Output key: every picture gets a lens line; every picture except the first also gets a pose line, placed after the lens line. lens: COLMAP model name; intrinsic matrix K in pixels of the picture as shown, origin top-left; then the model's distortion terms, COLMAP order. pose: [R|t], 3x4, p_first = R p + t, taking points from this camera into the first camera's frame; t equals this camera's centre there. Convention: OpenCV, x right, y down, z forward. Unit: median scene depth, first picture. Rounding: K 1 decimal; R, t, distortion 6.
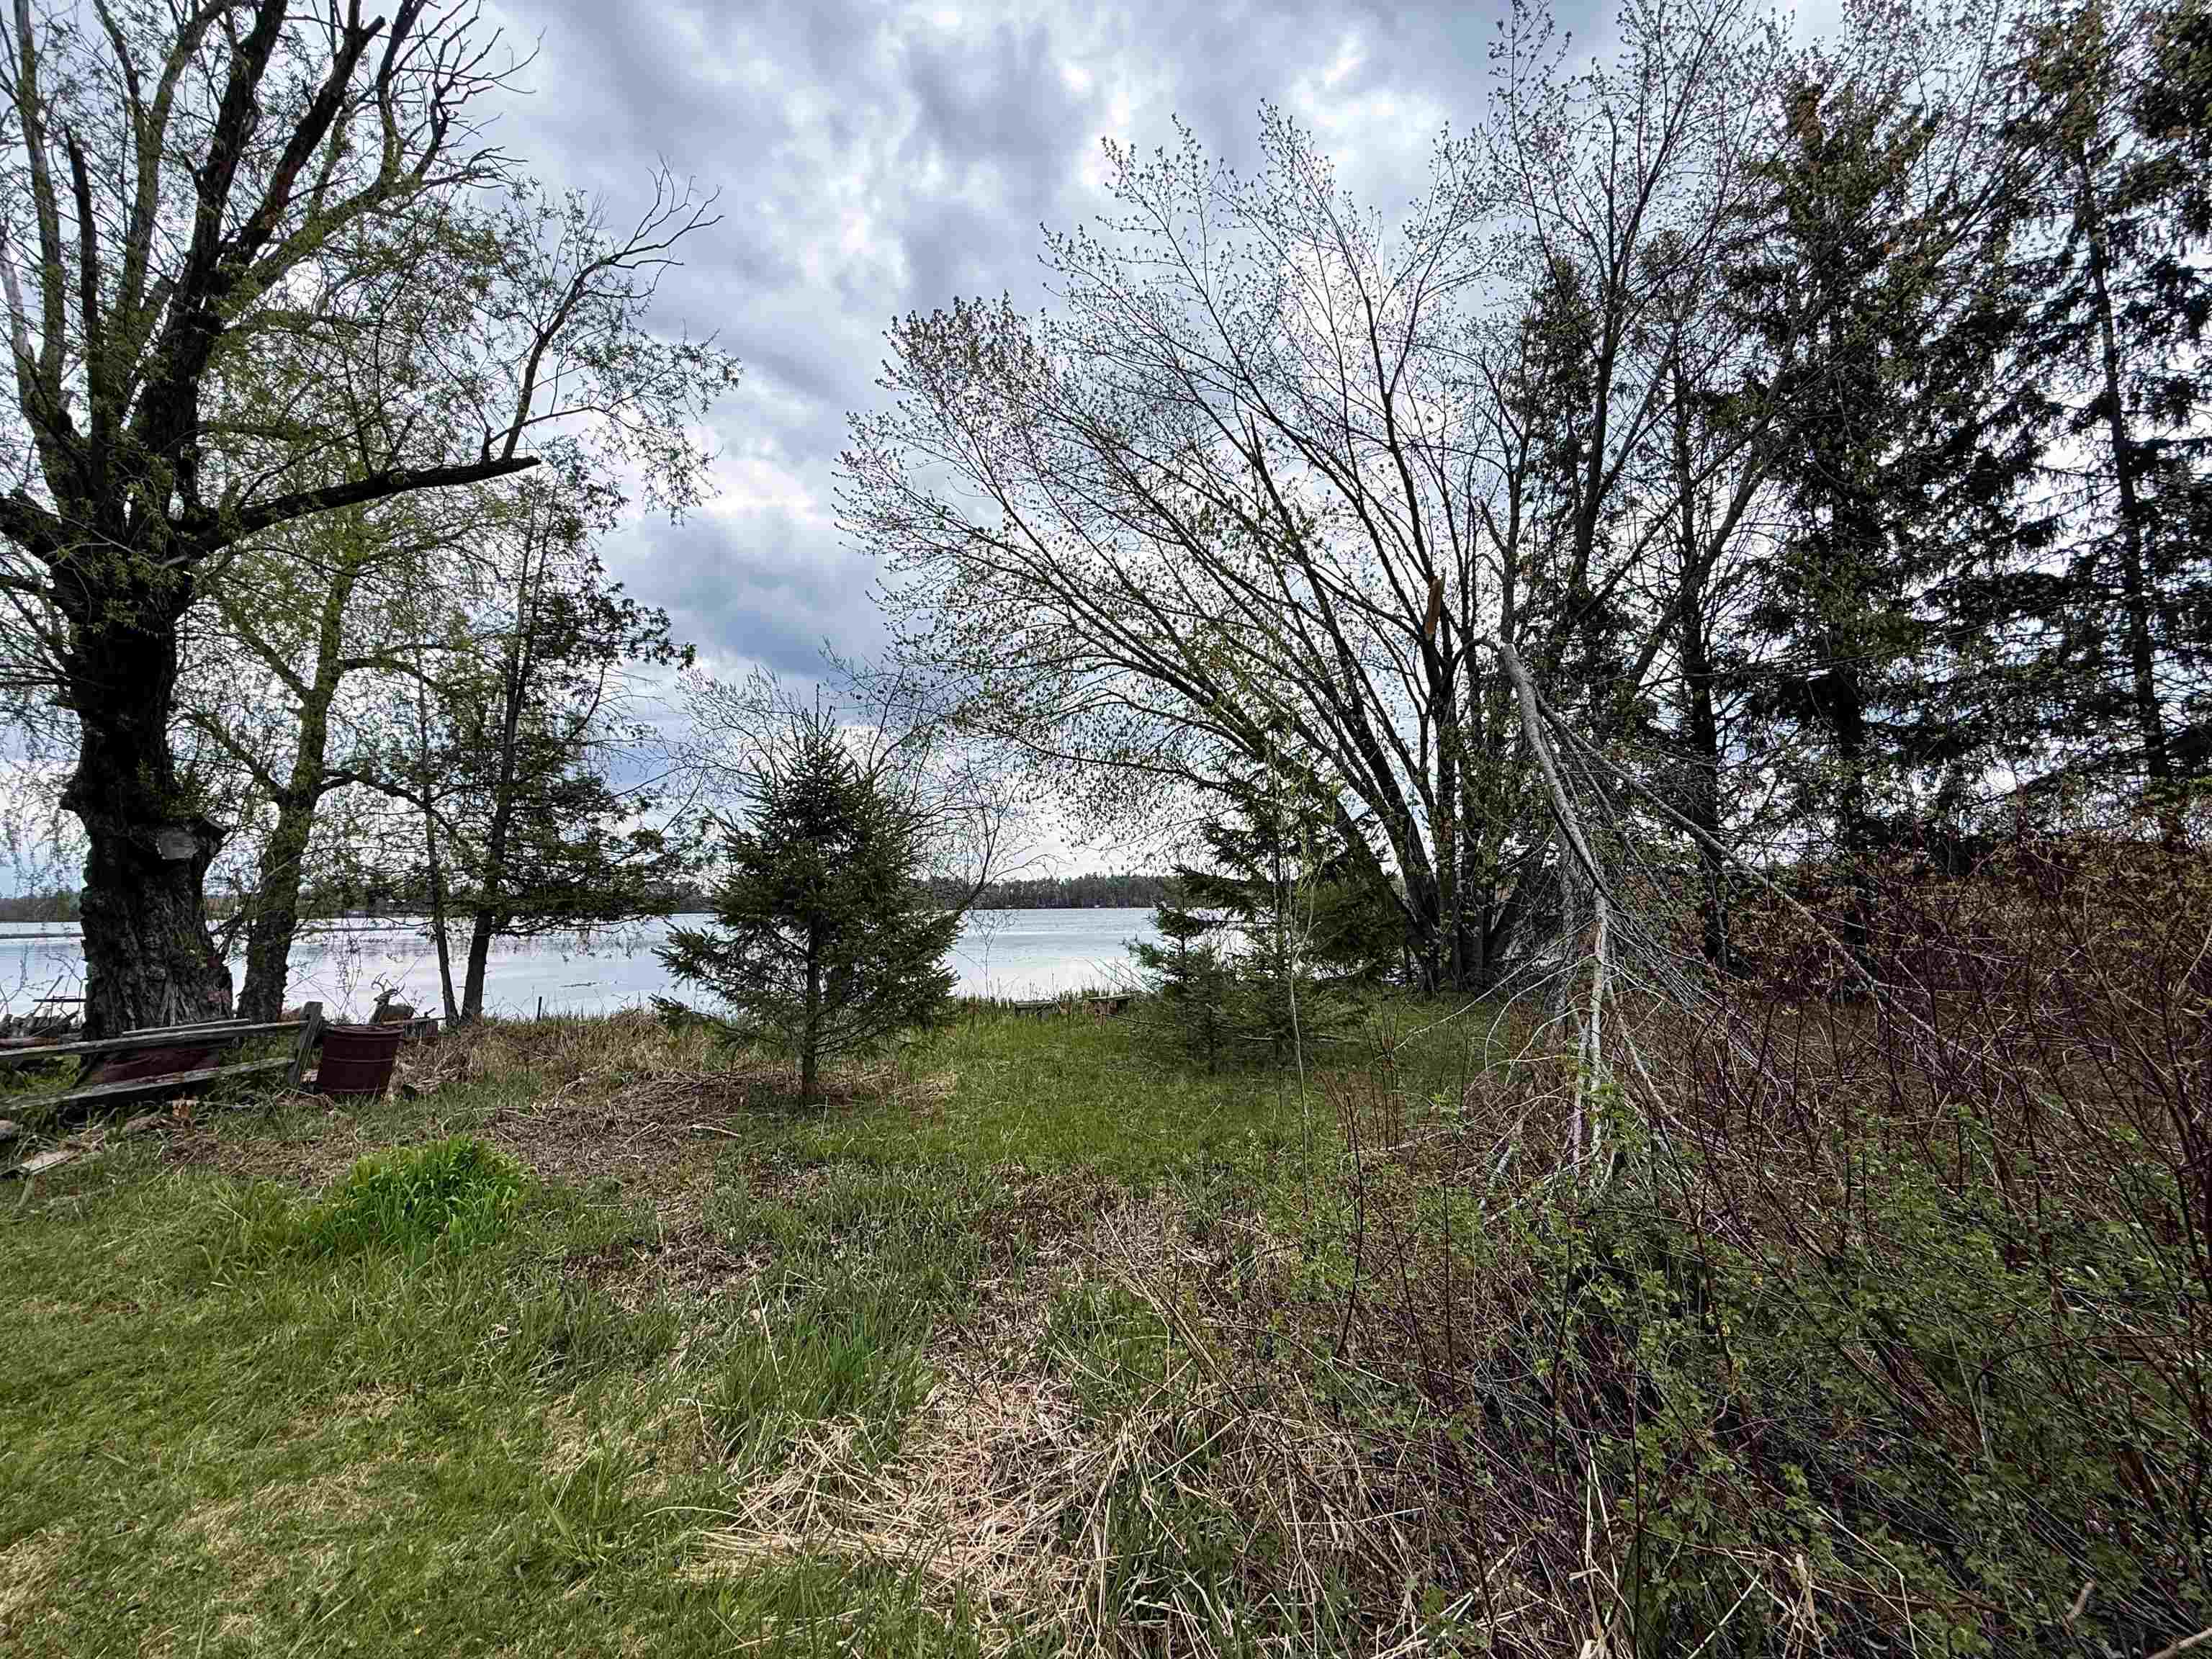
lens RADIAL K [[881.5, 0, 1108.1], [0, 881.5, 821.6], [0, 0, 1]] dist [0.002088, 0.001195]
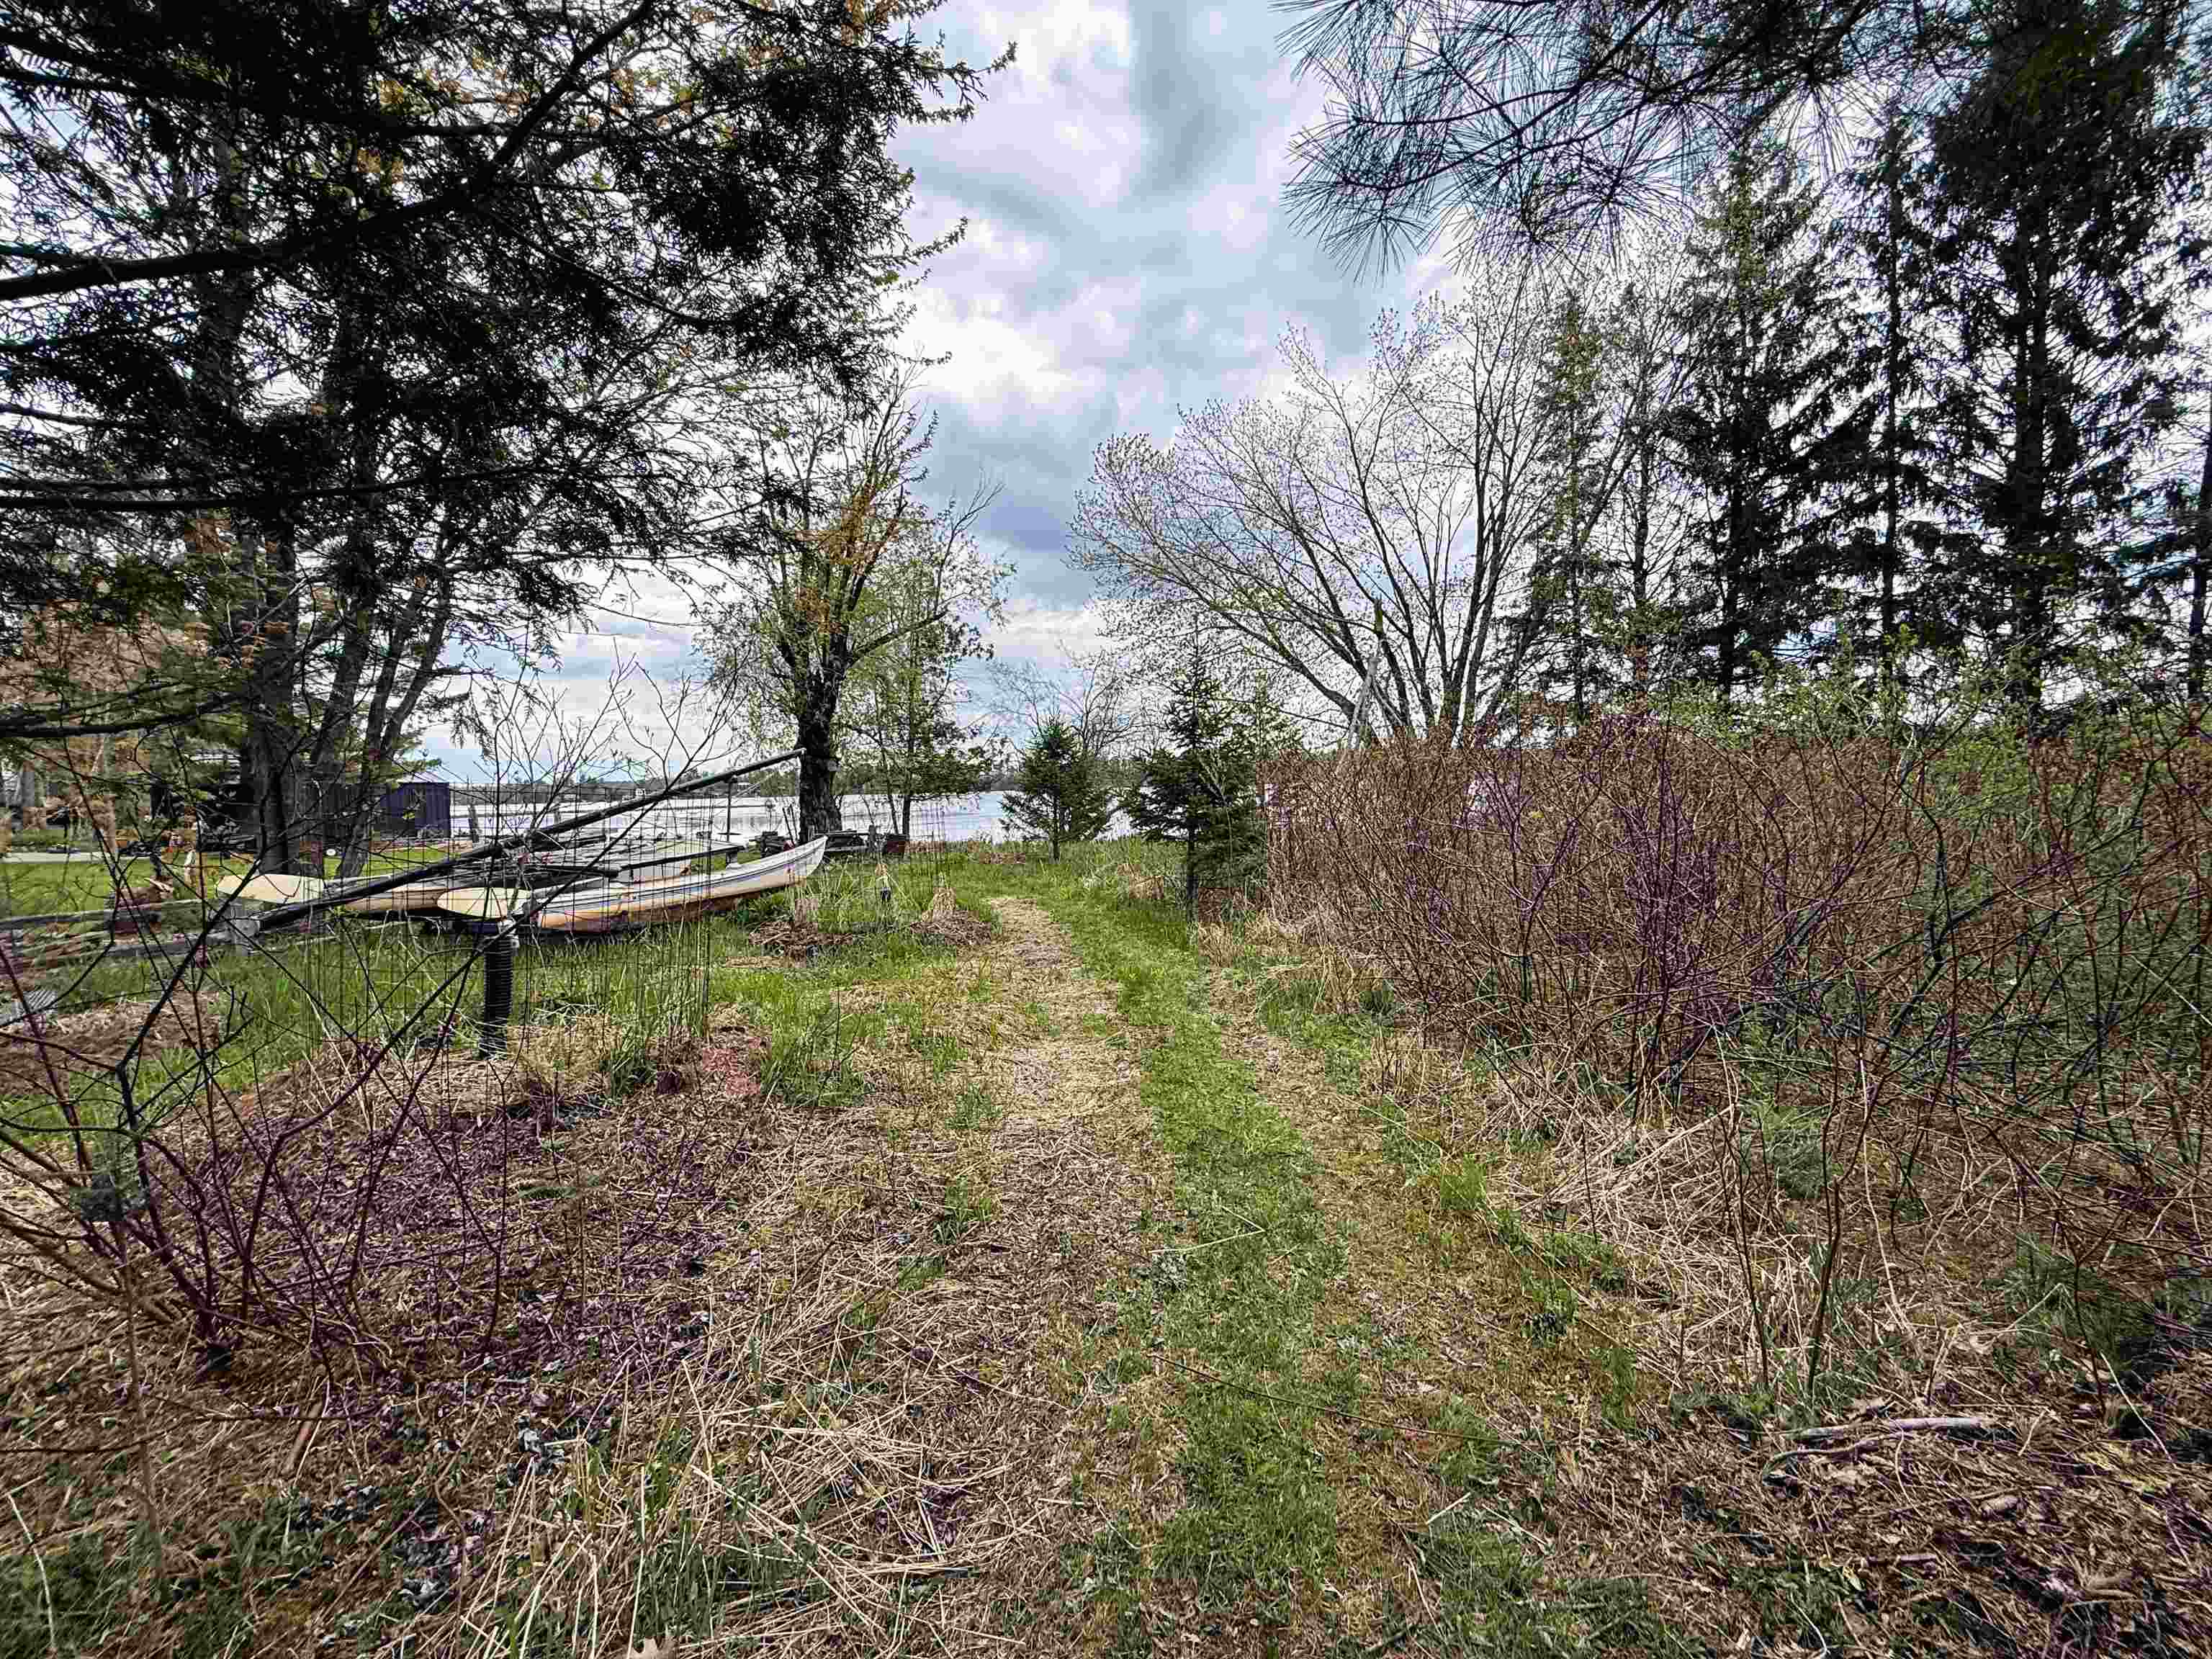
lens RADIAL K [[881.5, 0, 1115.2], [0, 881.5, 828.2], [0, 0, 1]] dist [0.002088, 0.001195]
pose [[0.962544, 0.000907, -0.271126, 0.295639], [0.038586, 0.989357, 0.140299, -0.075315], [0.268367, -0.145506, 0.952264, -0.791075]]
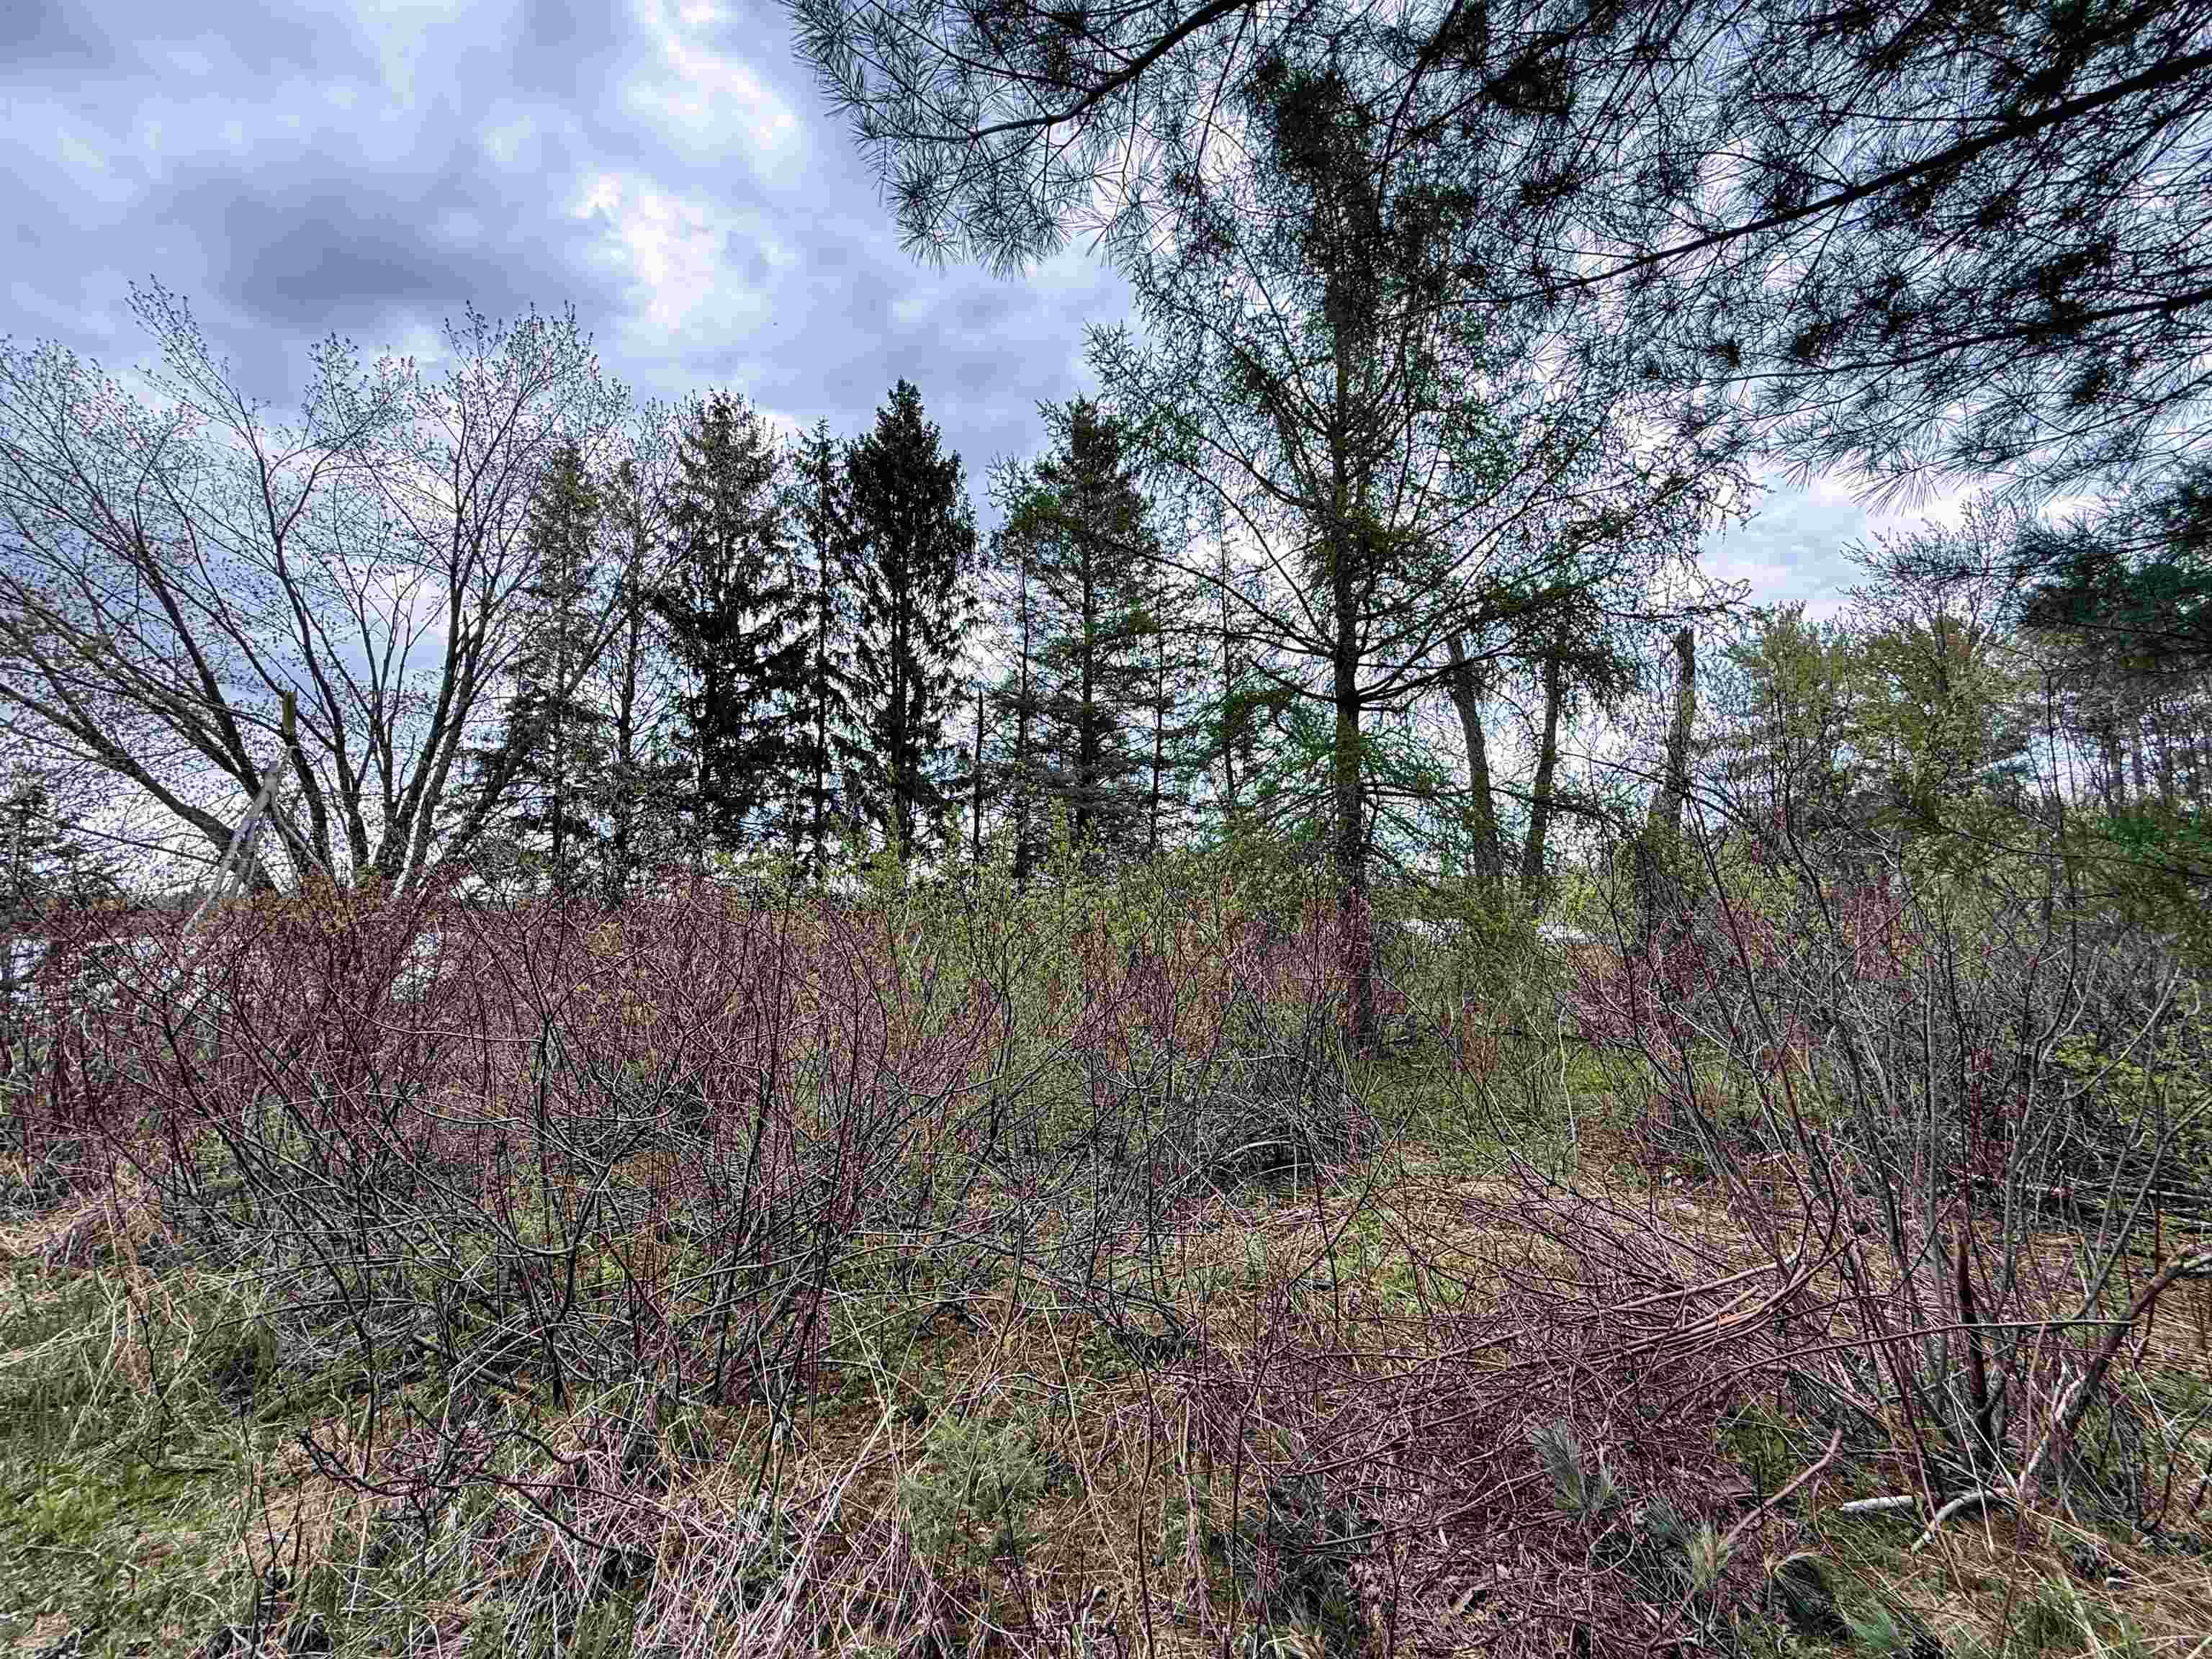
lens RADIAL K [[881.5, 0, 1093.4], [0, 881.5, 825.1], [0, 0, 1]] dist [0.002088, 0.001195]
pose [[0.722127, 0.075337, 0.687646, 0.297107], [-0.055007, 0.997158, -0.051480, -0.061875], [-0.689570, -0.000650, 0.724219, -0.691175]]
